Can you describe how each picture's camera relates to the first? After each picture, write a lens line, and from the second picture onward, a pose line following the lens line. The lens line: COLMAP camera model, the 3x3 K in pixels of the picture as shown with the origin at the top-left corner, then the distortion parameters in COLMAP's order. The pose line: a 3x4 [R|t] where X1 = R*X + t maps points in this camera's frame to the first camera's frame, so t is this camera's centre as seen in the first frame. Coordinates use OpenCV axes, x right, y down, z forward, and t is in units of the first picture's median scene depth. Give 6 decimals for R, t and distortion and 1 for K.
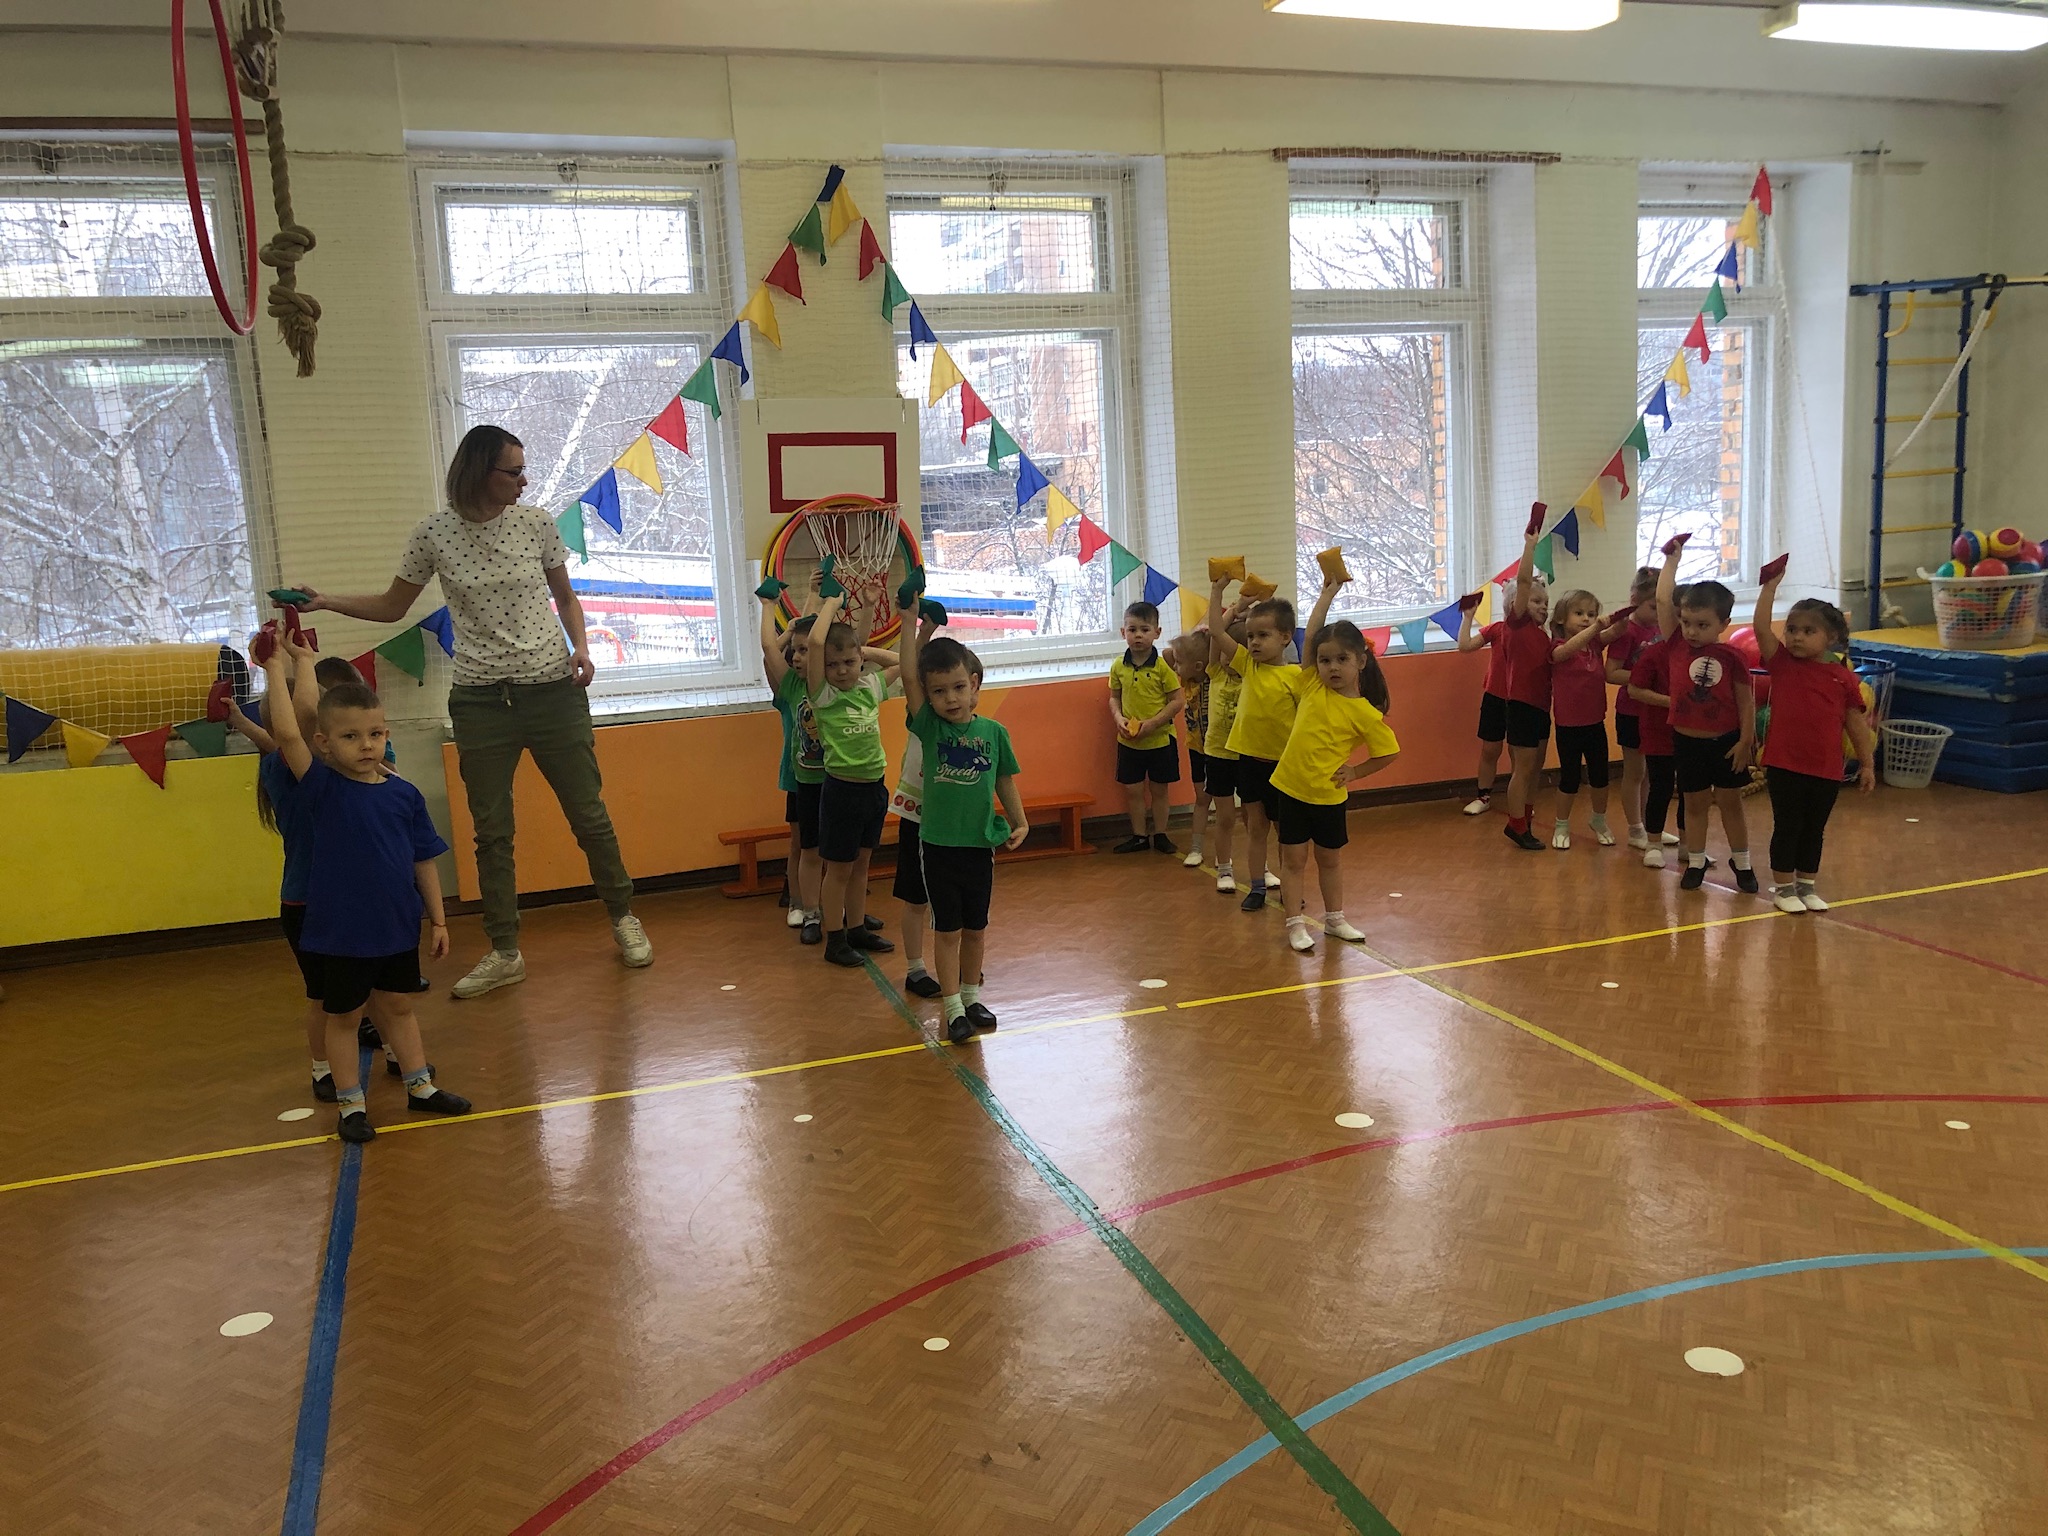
lens RADIAL K [[1750.0, 0, 1024.0], [0, 1750.0, 768.0], [0, 0, 1]] dist [0.012817, 0.006239]
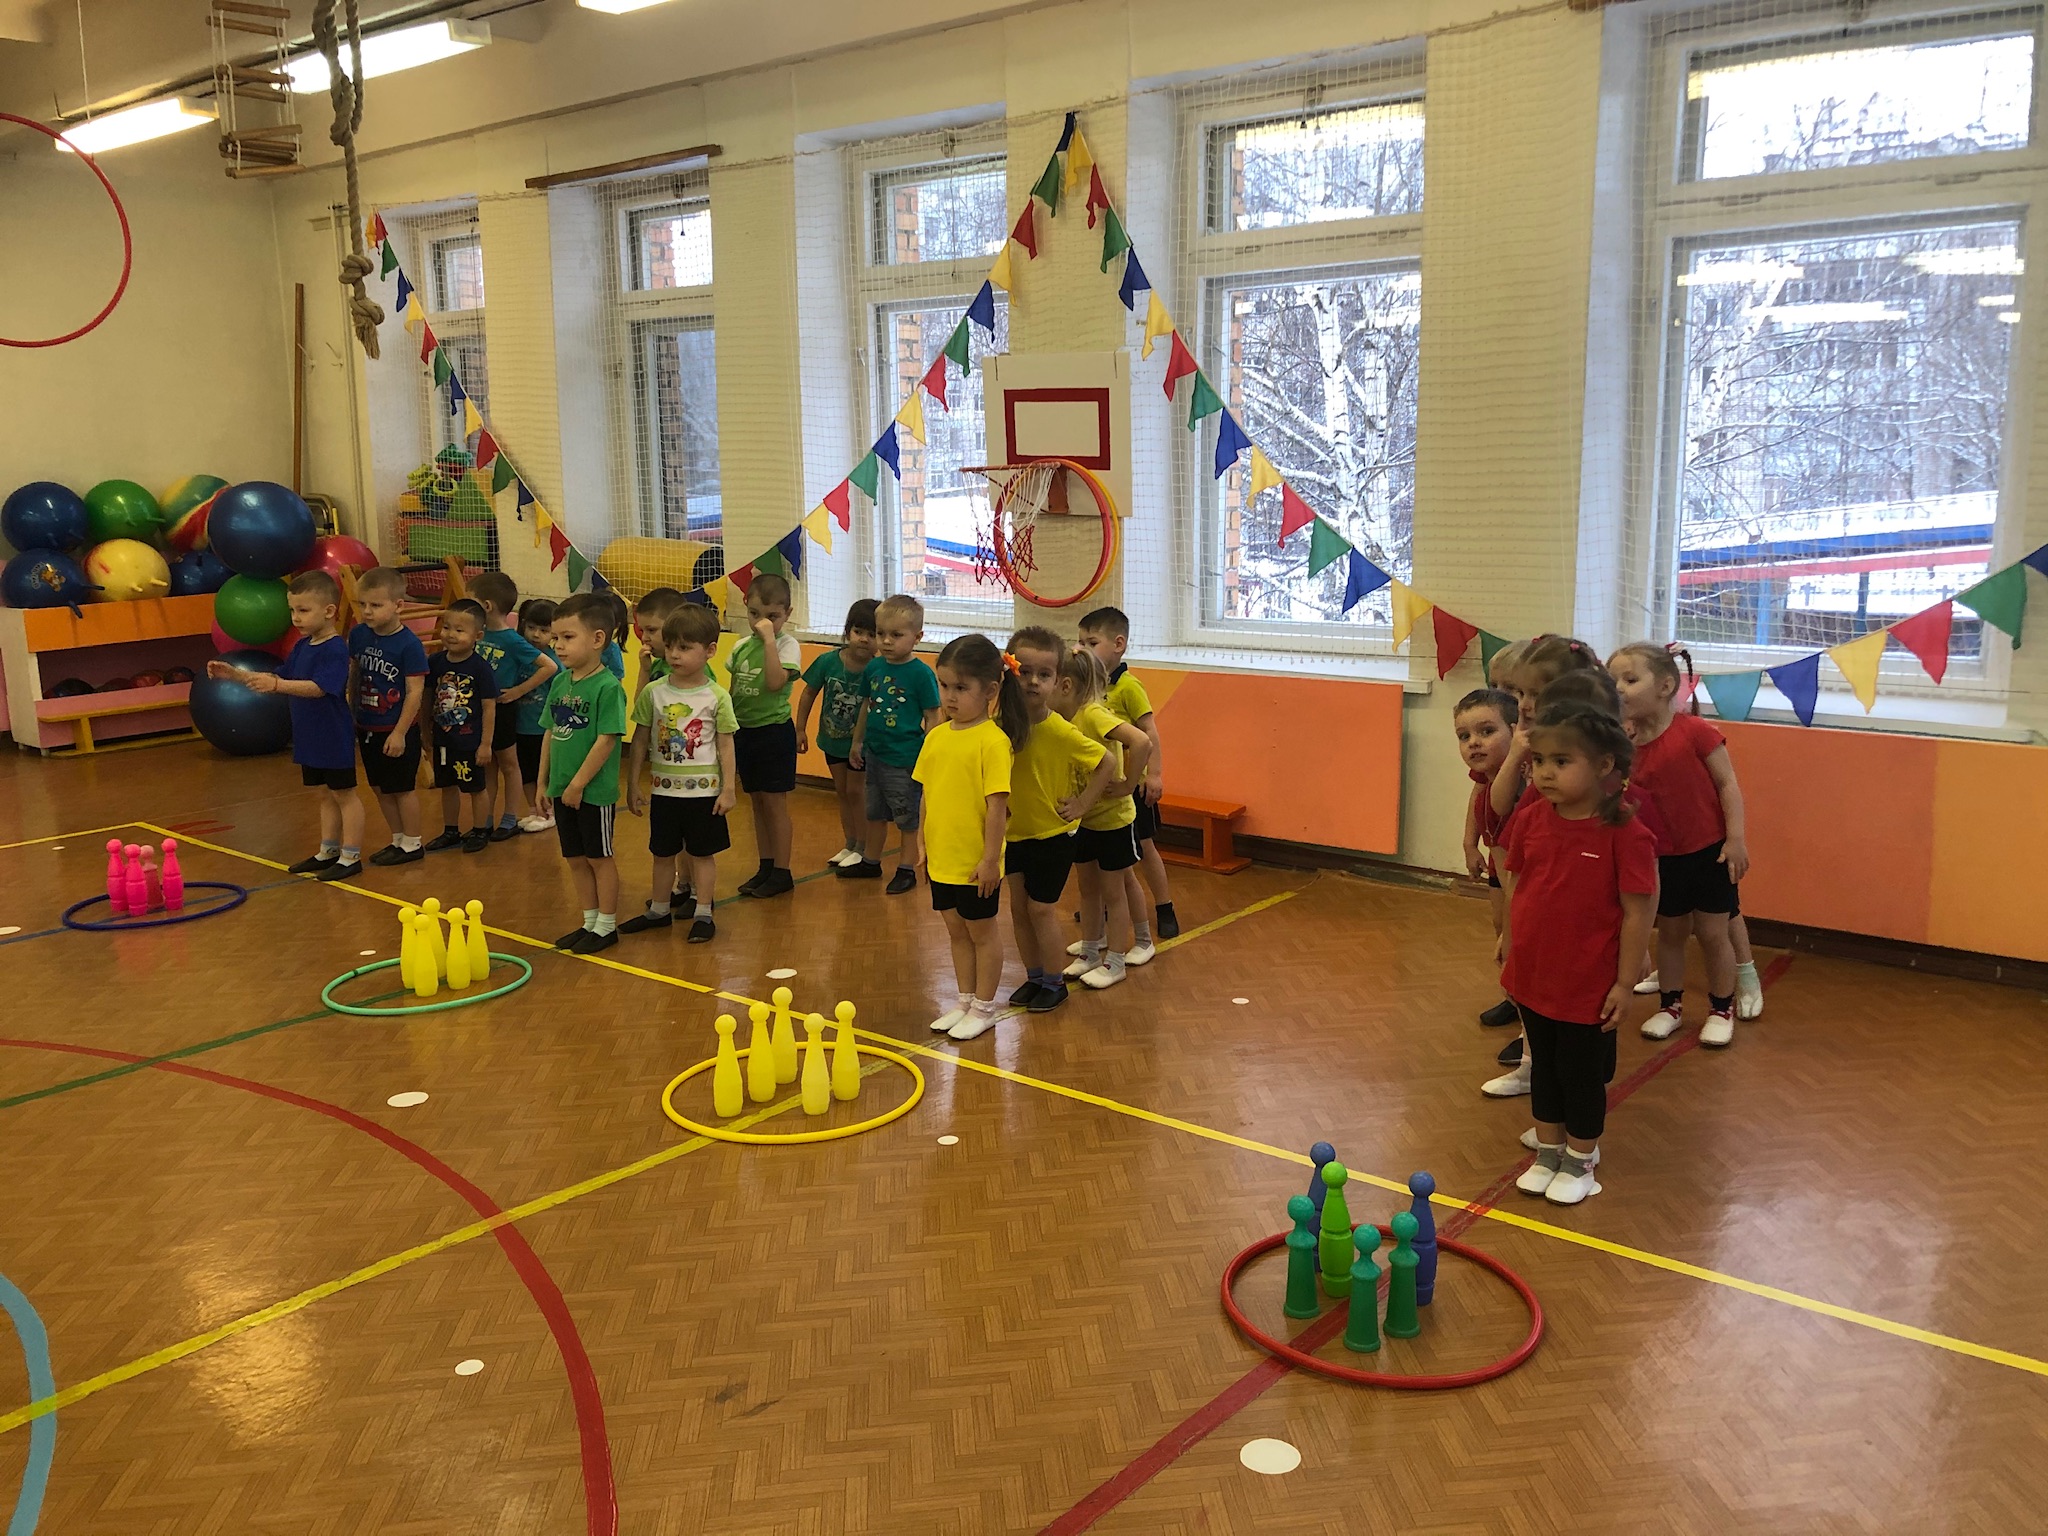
lens RADIAL K [[1750.0, 0, 1024.0], [0, 1750.0, 768.0], [0, 0, 1]] dist [0.012817, 0.006239]
pose [[0.493153, 0.197136, -0.847312, 0.771017], [-0.138485, 0.979356, 0.147256, -0.125482], [0.858849, 0.044720, 0.510272, 0.492416]]
